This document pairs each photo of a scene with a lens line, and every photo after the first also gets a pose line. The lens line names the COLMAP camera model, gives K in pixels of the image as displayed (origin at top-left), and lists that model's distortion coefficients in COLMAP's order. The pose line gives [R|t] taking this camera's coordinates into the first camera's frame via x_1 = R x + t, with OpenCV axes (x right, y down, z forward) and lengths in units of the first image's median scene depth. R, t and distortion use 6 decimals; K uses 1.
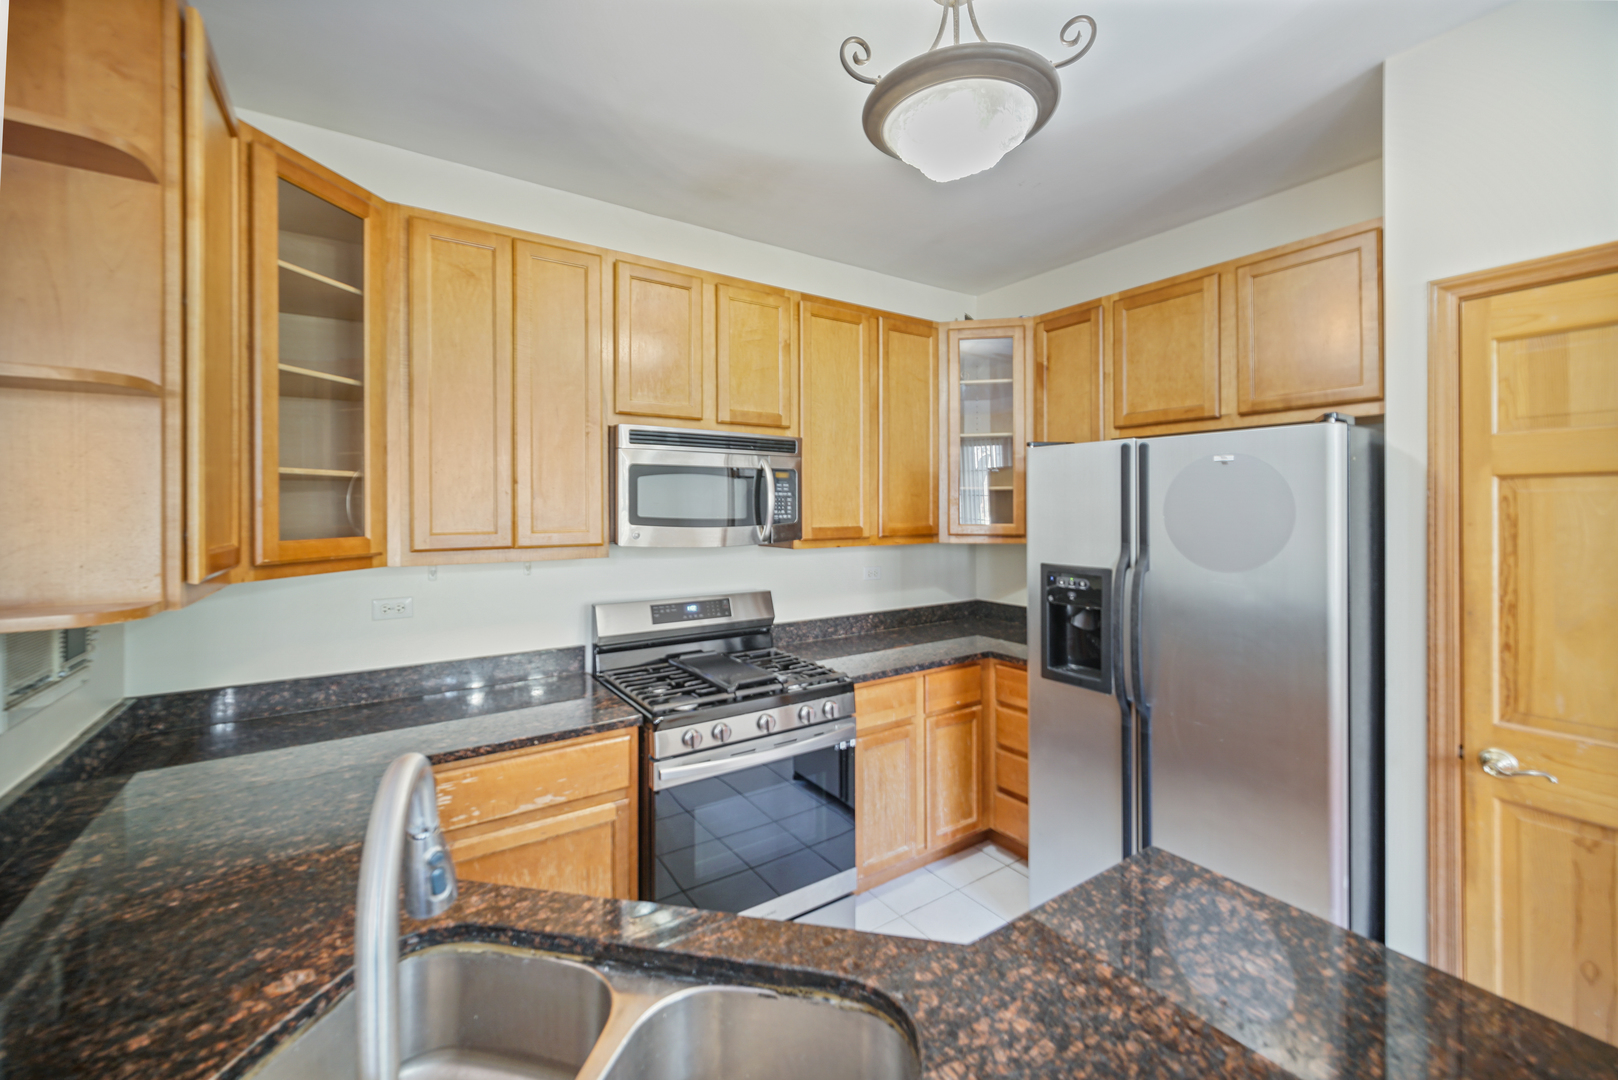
lens RADIAL K [[648.6, 0, 818.4], [0, 648.6, 500.2], [0, 0, 1]] dist [-0.002565, -0.000300]
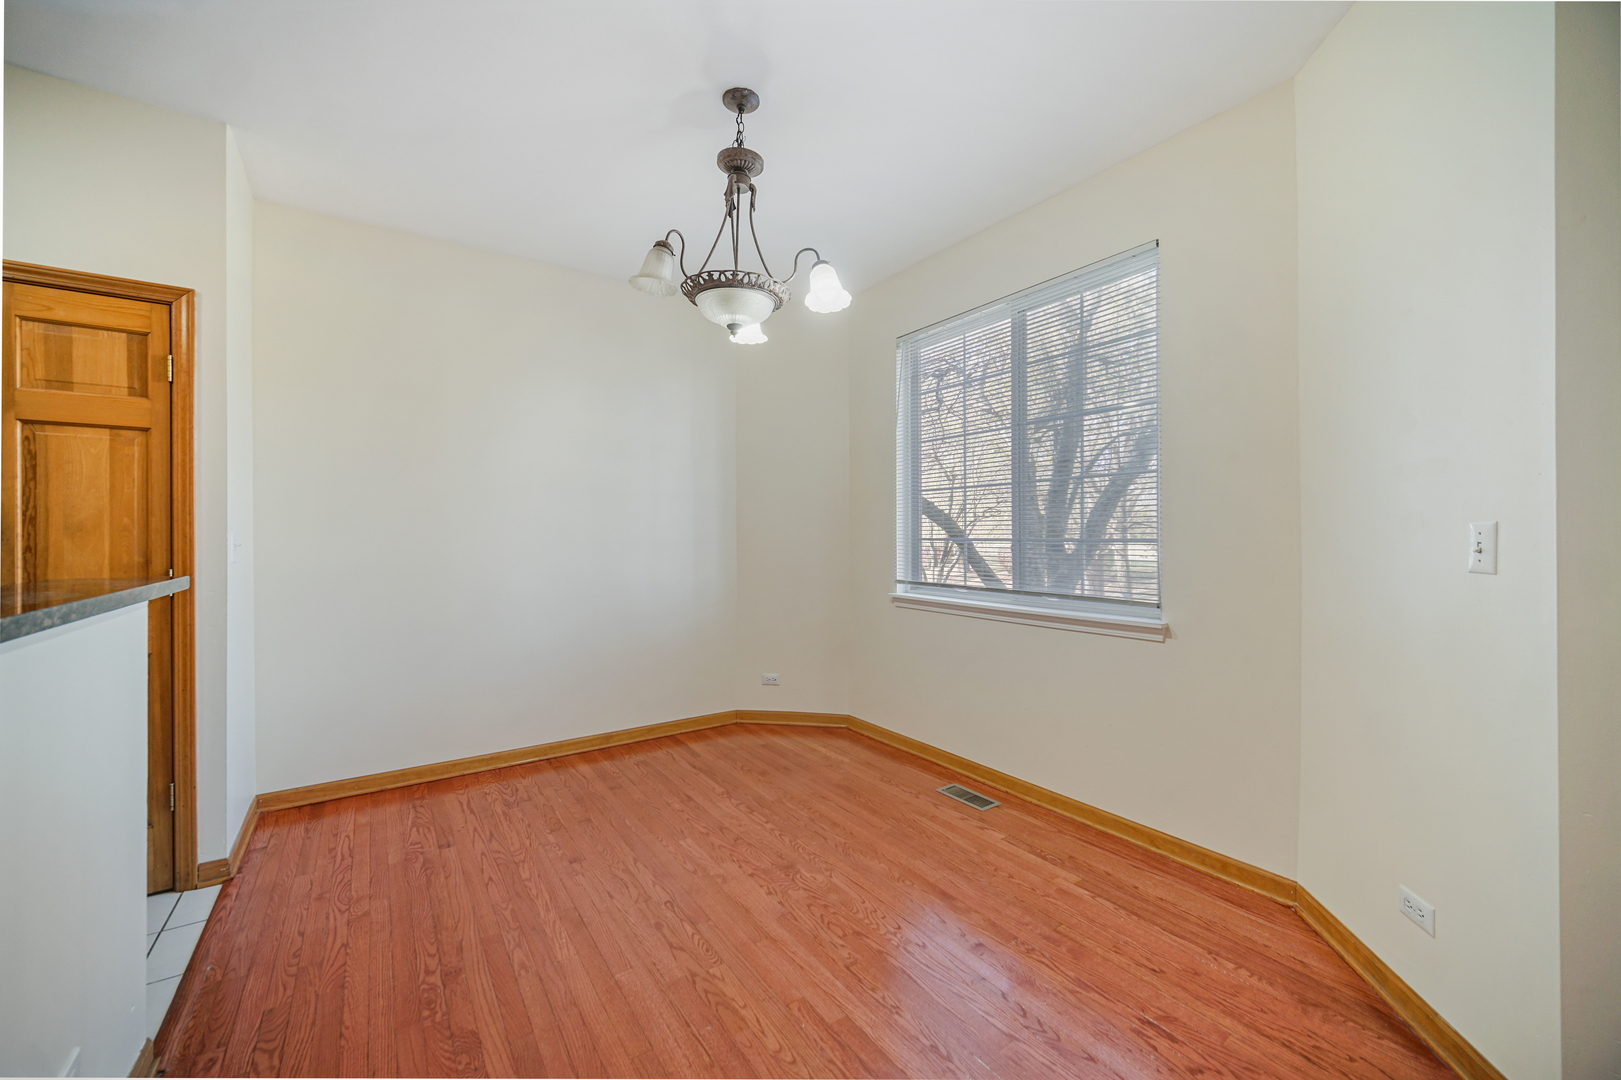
lens RADIAL K [[649.8, 0, 812.4], [0, 649.8, 538.3], [0, 0, 1]] dist [-0.002565, -0.000300]
pose [[0.008307, -0.000860, 0.999965, -0.191299], [-0.004755, 0.999988, 0.000900, 0.141548], [-0.999954, -0.004762, 0.008303, -0.462159]]
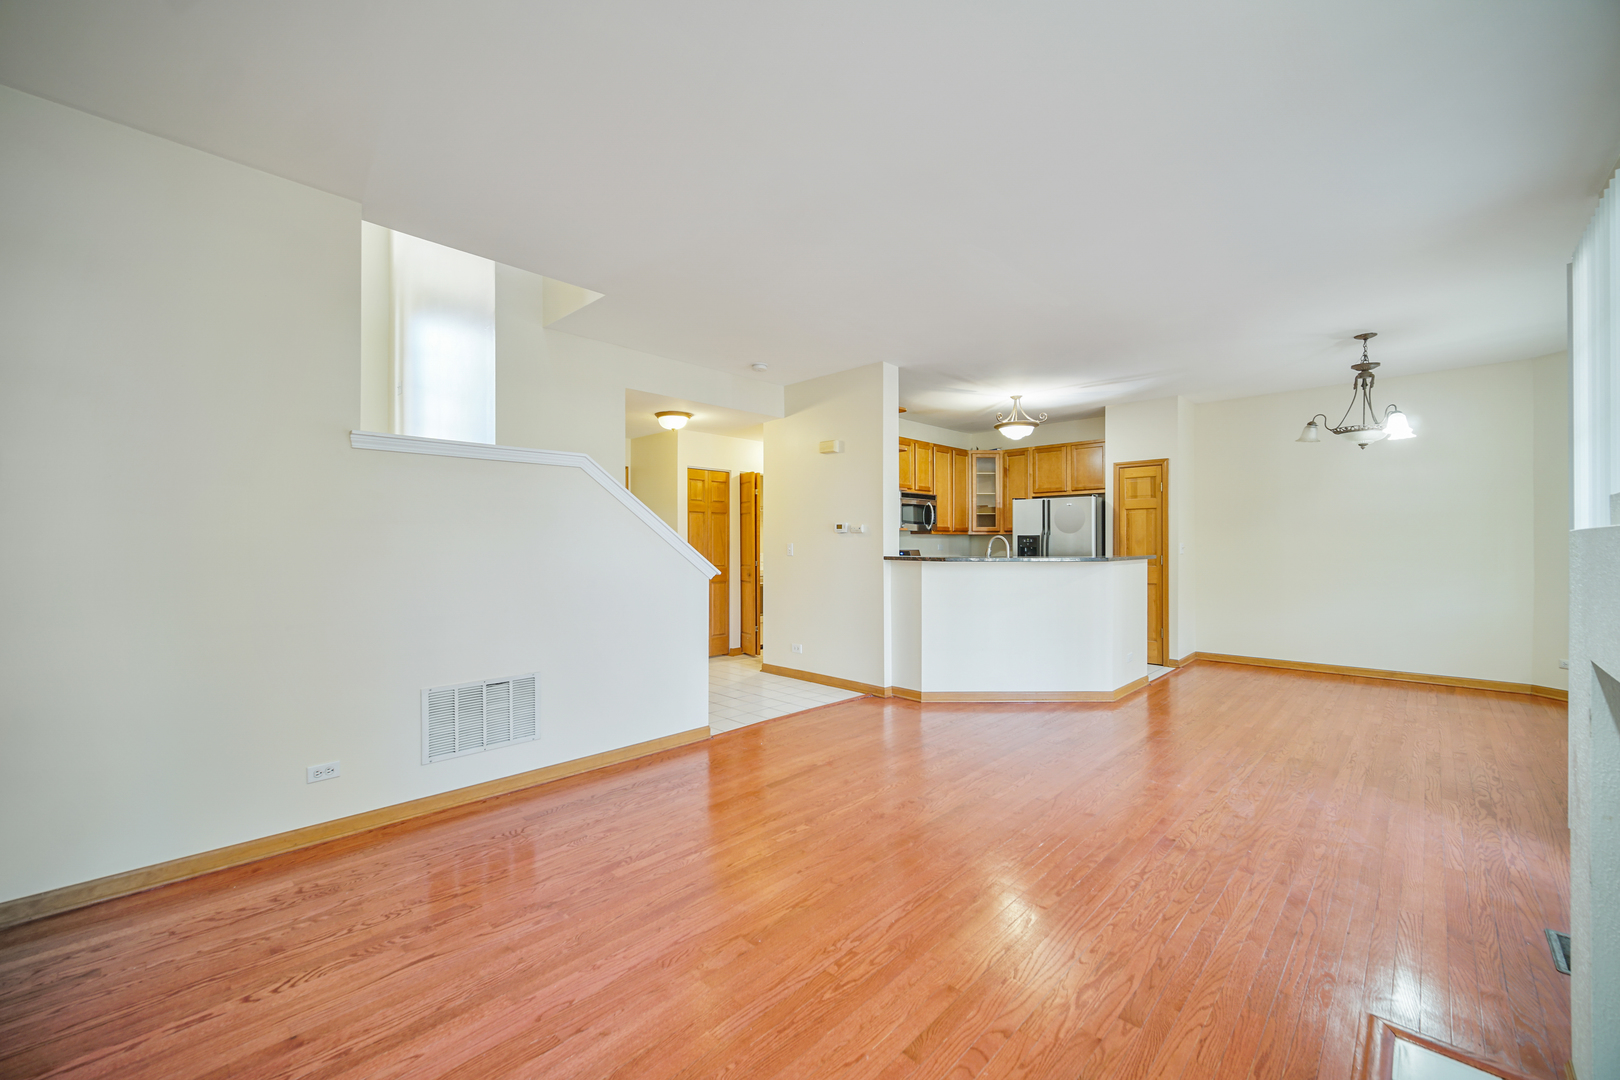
lens RADIAL K [[649.4, 0, 808.5], [0, 649.4, 546.0], [0, 0, 1]] dist [-0.002565, -0.000300]
pose [[0.978733, 0.000760, 0.205138, -1.435539], [-0.003104, 0.999934, 0.011104, 0.125265], [-0.205116, -0.011504, 0.978670, -2.100114]]
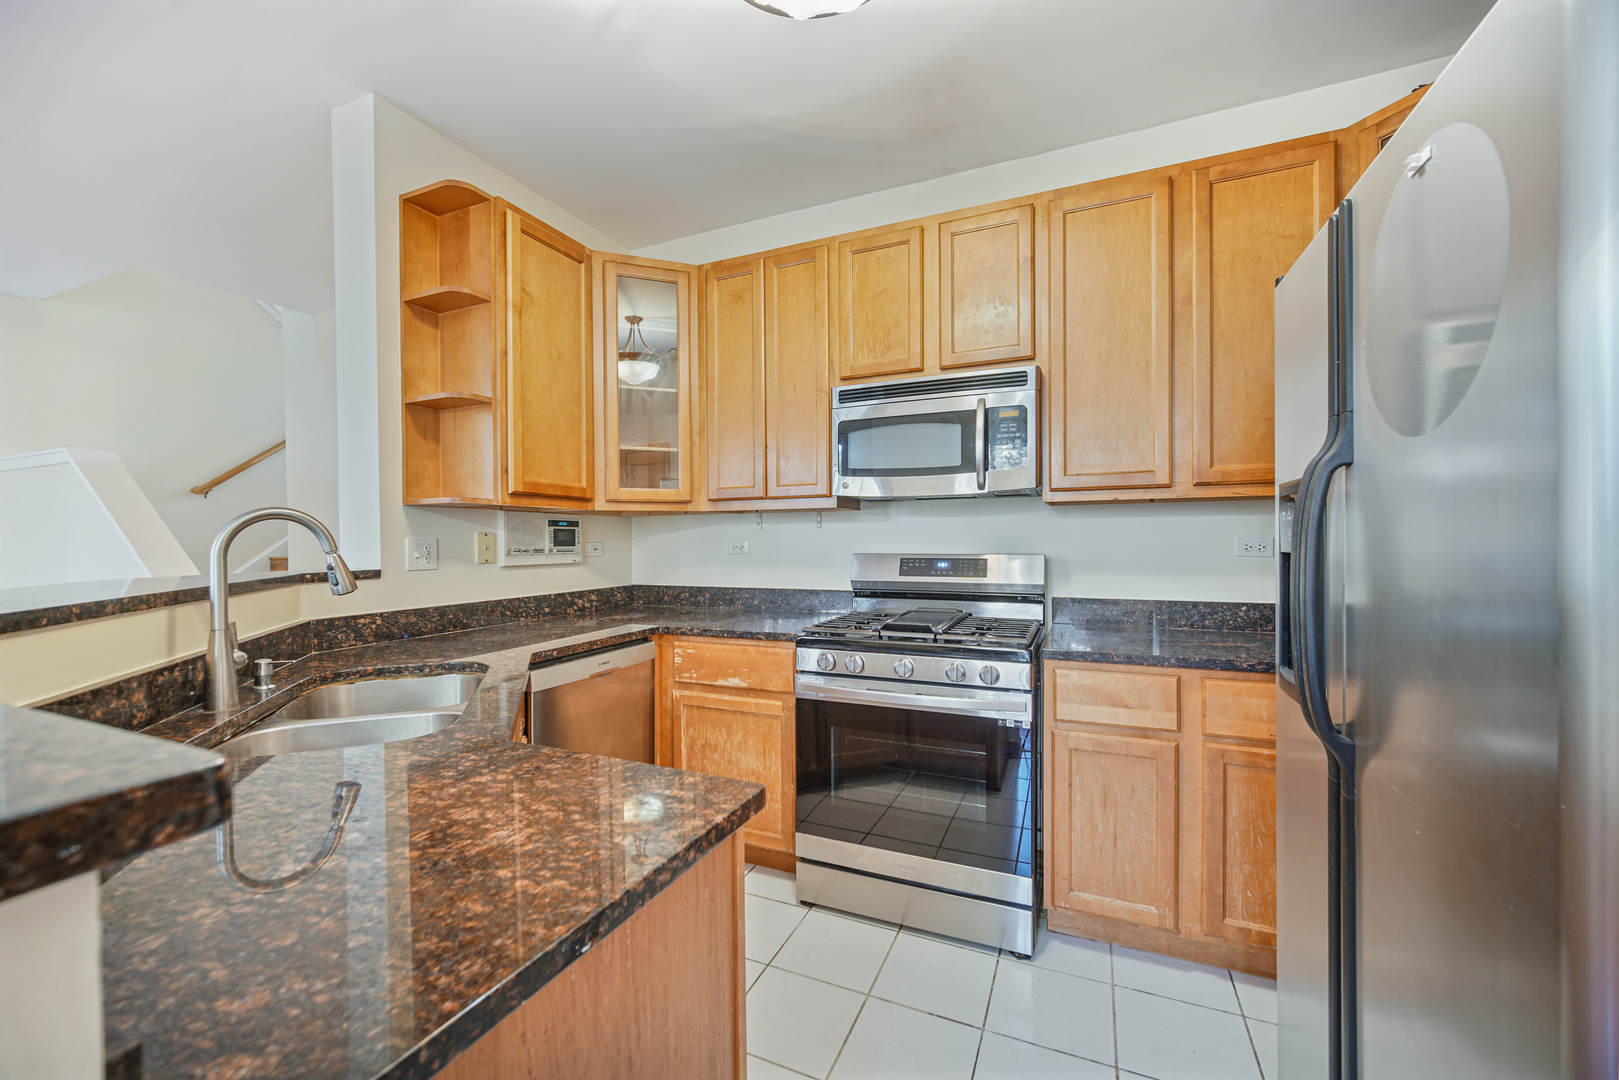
lens RADIAL K [[649.0, 0, 806.4], [0, 649.0, 542.7], [0, 0, 1]] dist [-0.002565, -0.000300]
pose [[0.527781, 0.001324, -0.849380, 0.642249], [0.017897, 0.999759, 0.012679, 0.140730], [0.849192, -0.021893, 0.527630, 0.365703]]
